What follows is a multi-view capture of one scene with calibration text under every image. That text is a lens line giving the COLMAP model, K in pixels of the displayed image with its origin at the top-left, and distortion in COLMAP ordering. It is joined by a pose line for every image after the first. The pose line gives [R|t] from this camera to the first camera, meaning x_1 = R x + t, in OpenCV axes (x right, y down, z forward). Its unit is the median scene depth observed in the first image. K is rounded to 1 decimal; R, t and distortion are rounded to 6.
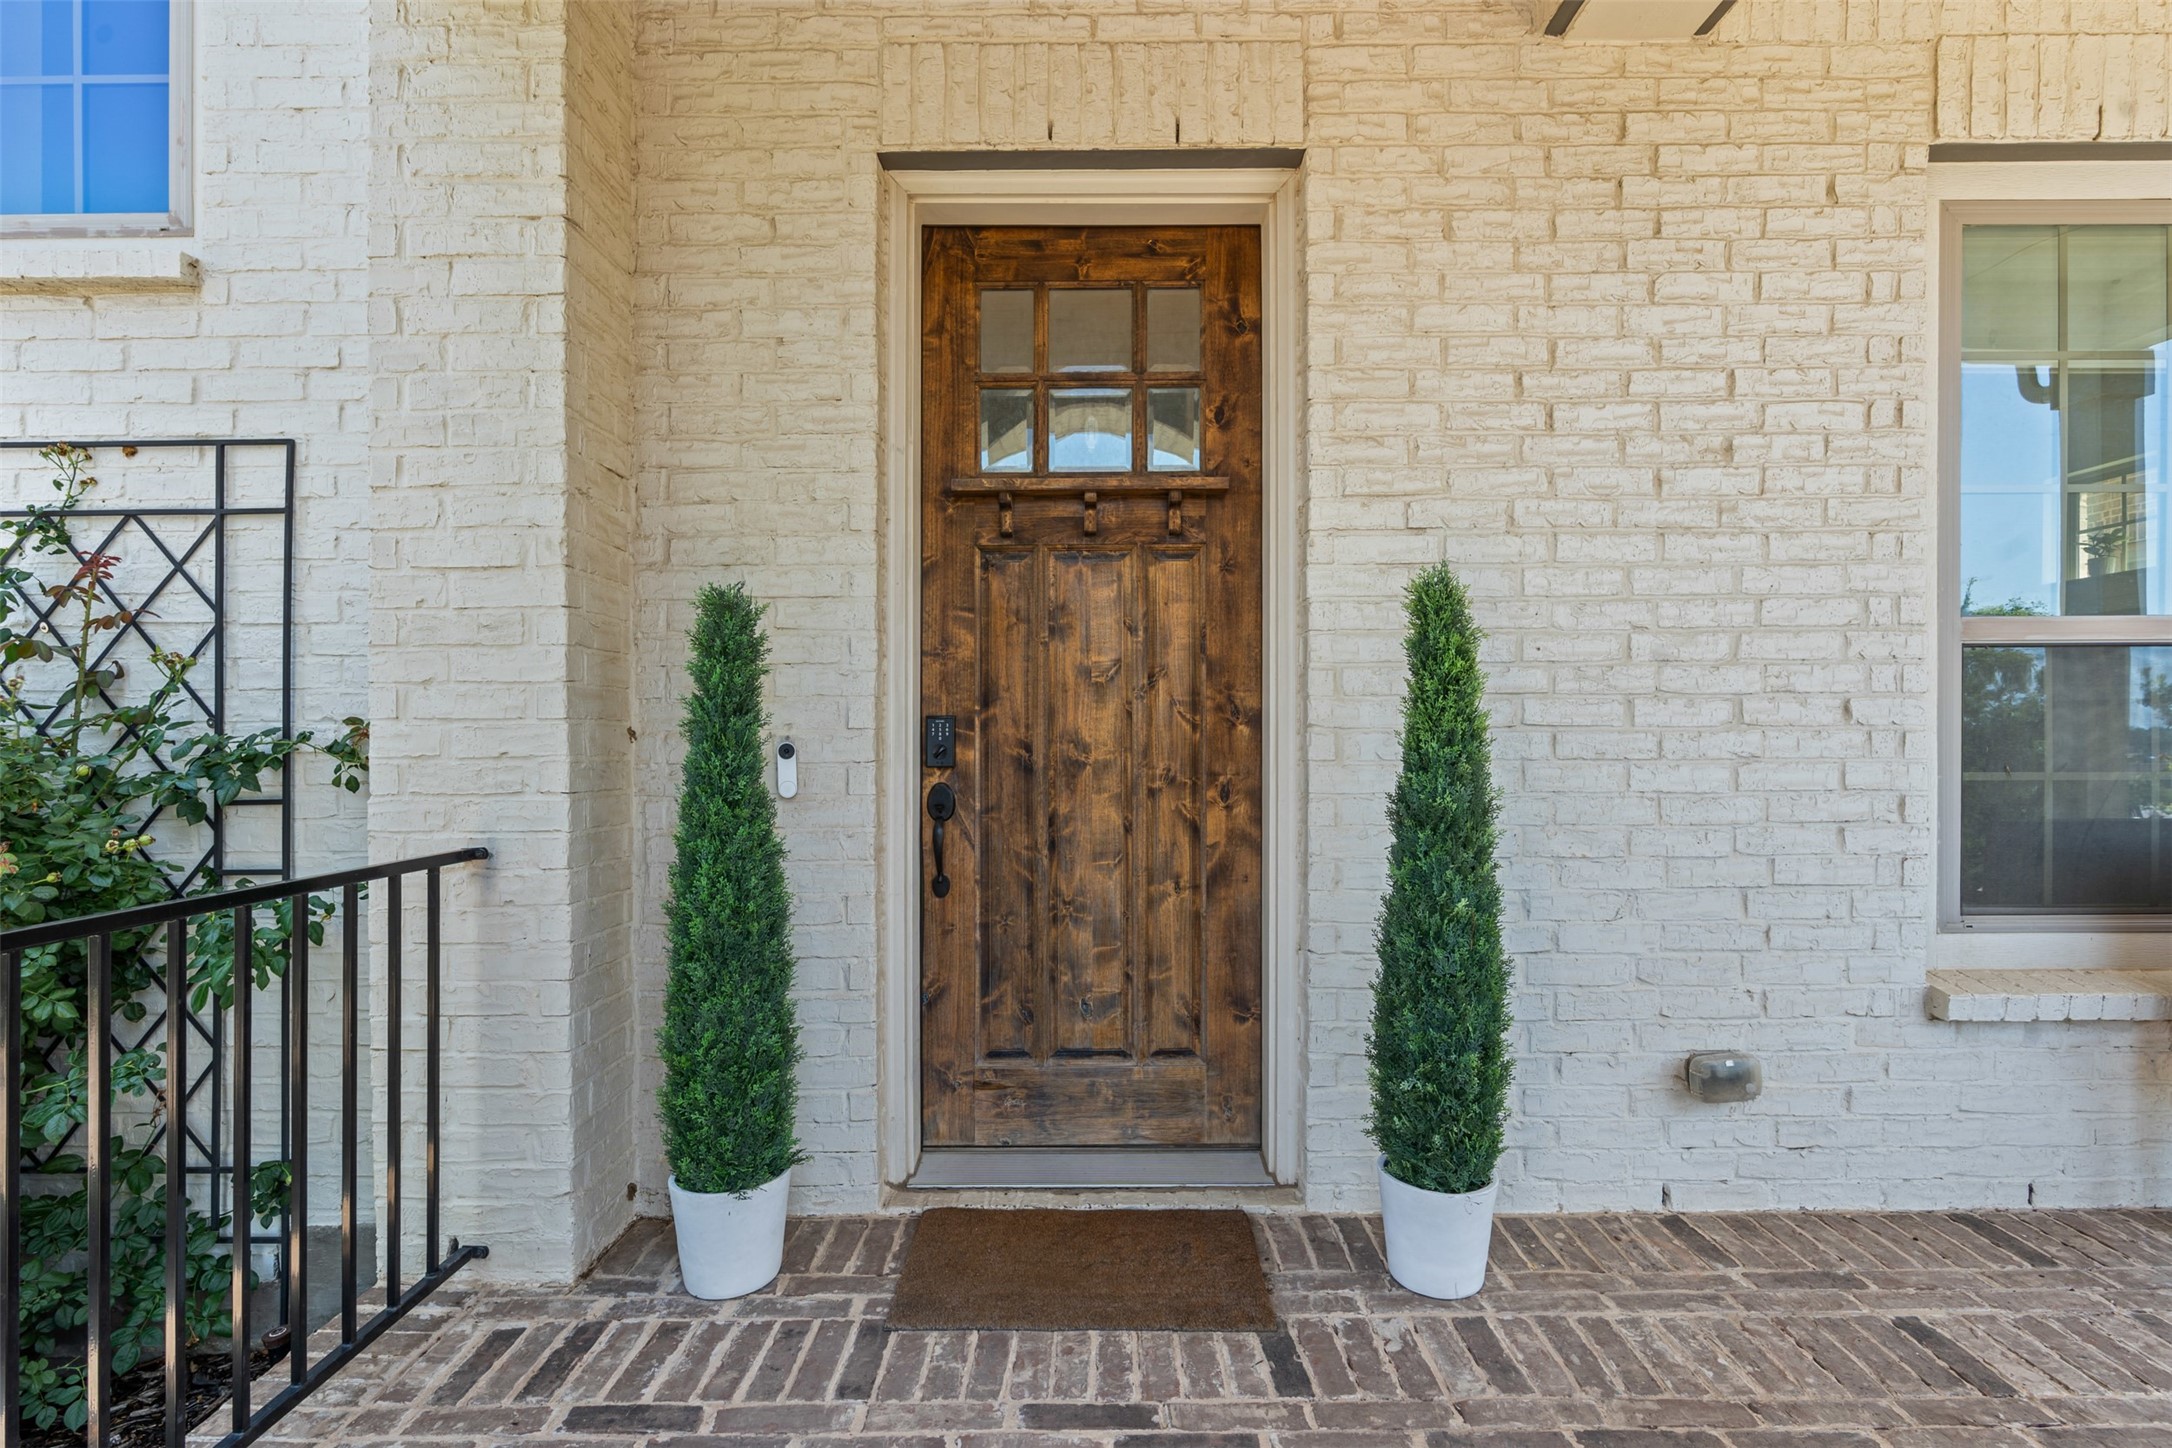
lens RADIAL K [[1092.3, 0, 1086.0], [0, 1092.3, 724.0], [0, 0, 1]] dist [0.000281, 0.000154]
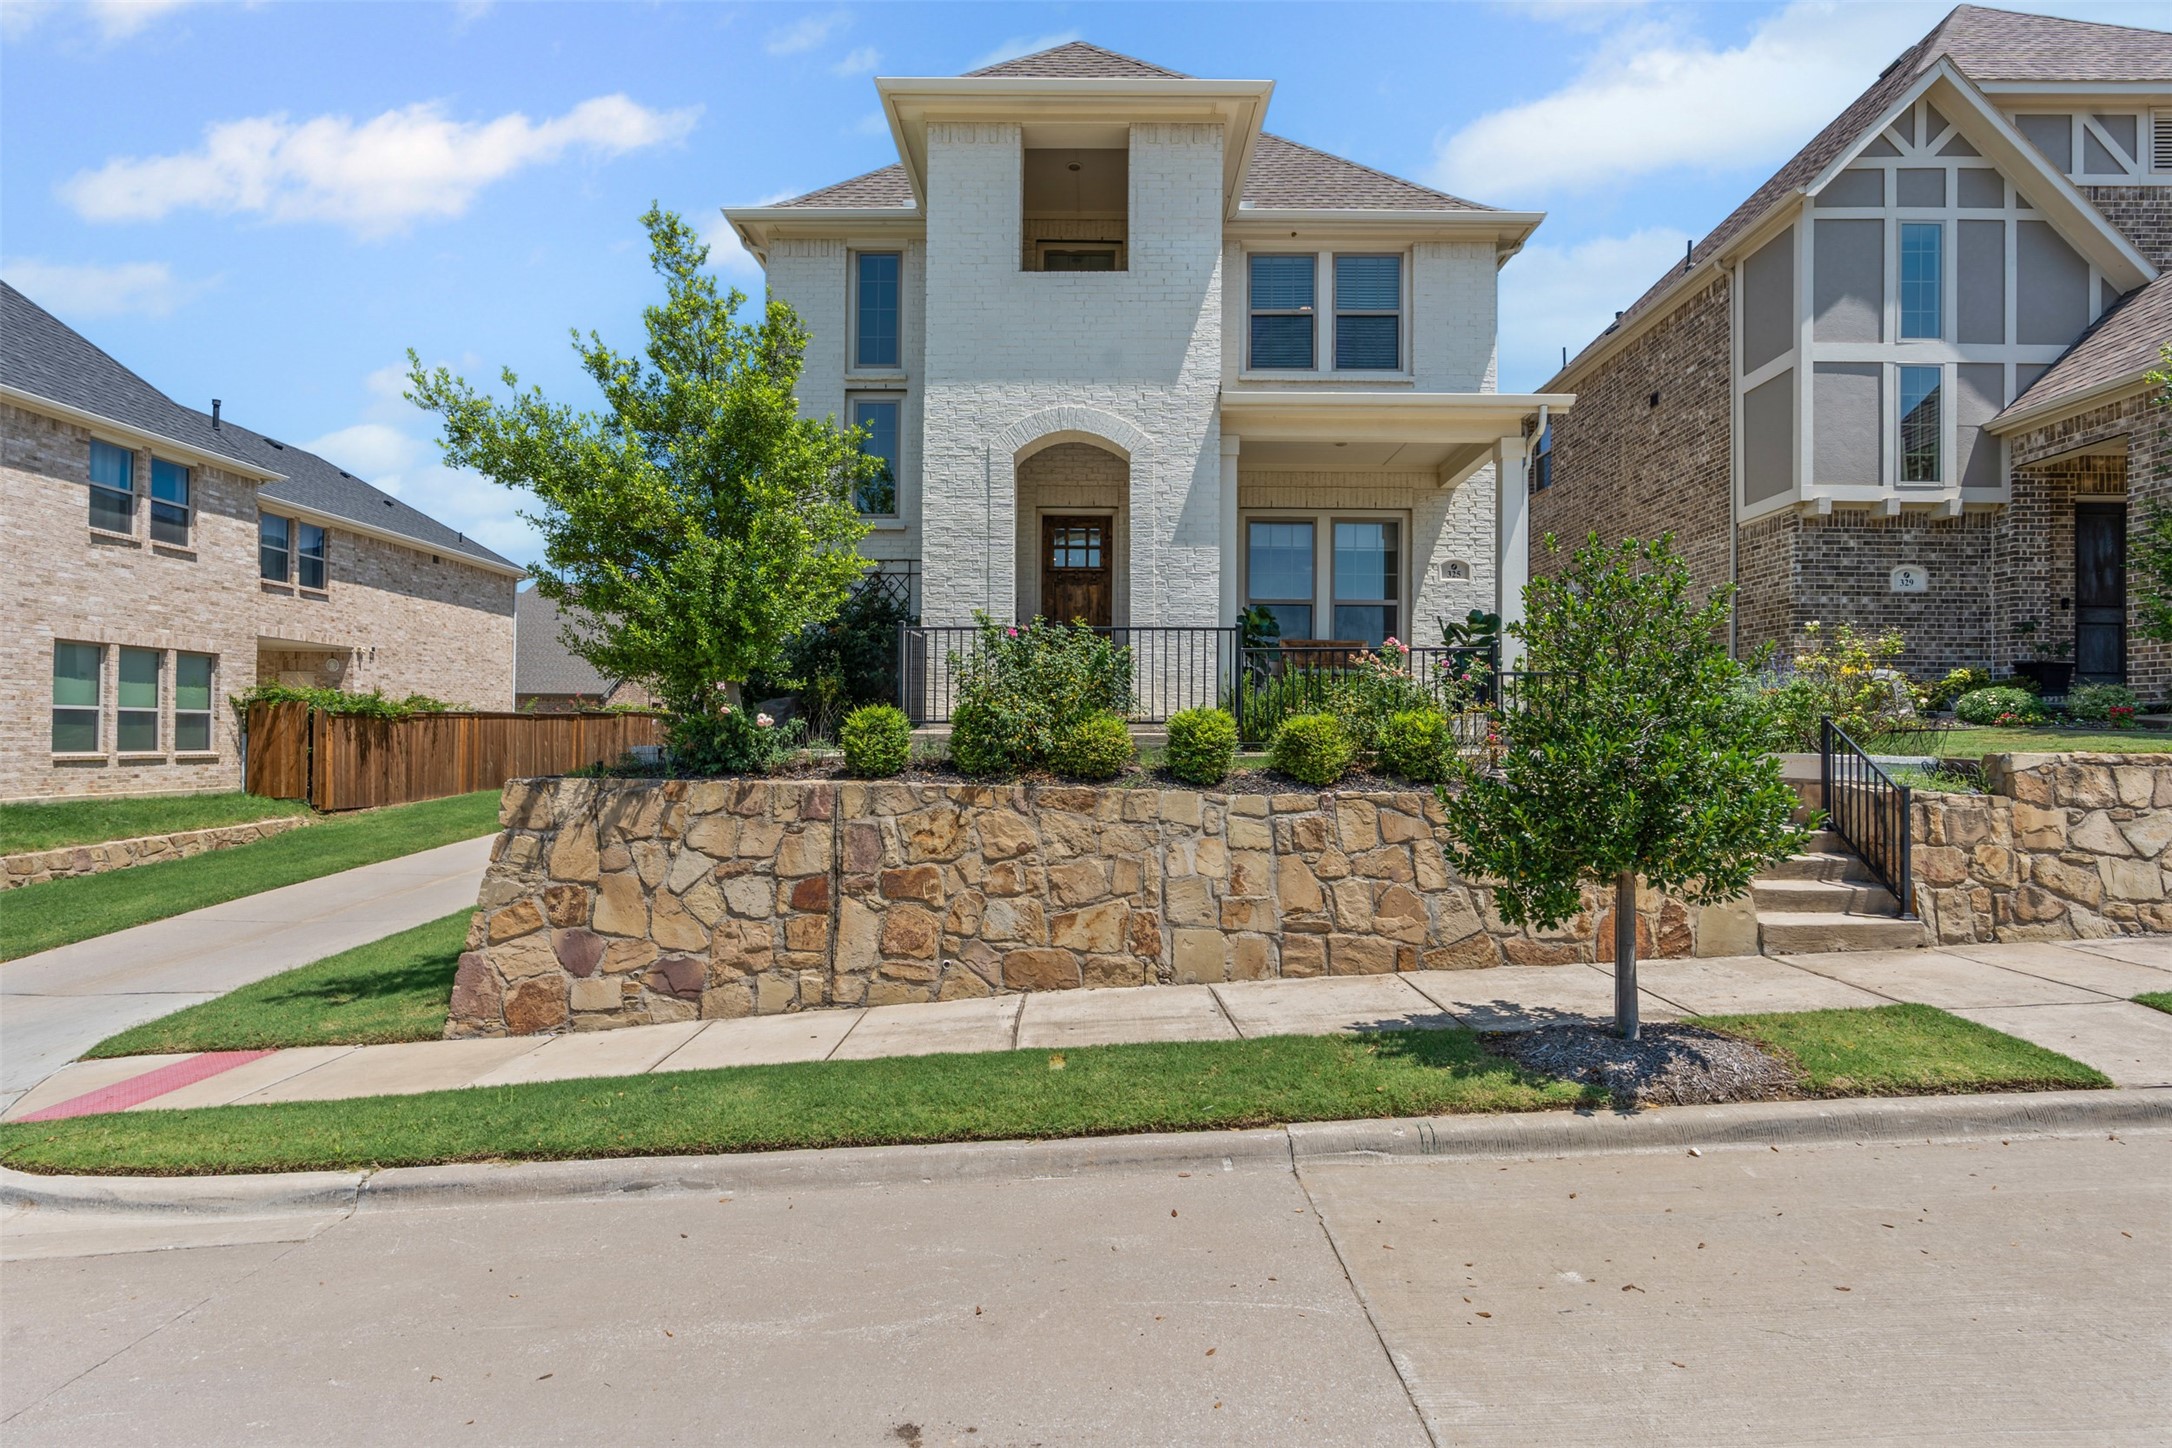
lens RADIAL K [[1092.3, 0, 1086.0], [0, 1092.3, 724.0], [0, 0, 1]] dist [0.000281, 0.000154]
pose [[0.999793, 0.010892, 0.017184, -0.031892], [-0.010697, 0.999878, -0.011421, 0.526657], [-0.017307, 0.011235, 0.999787, -3.868778]]
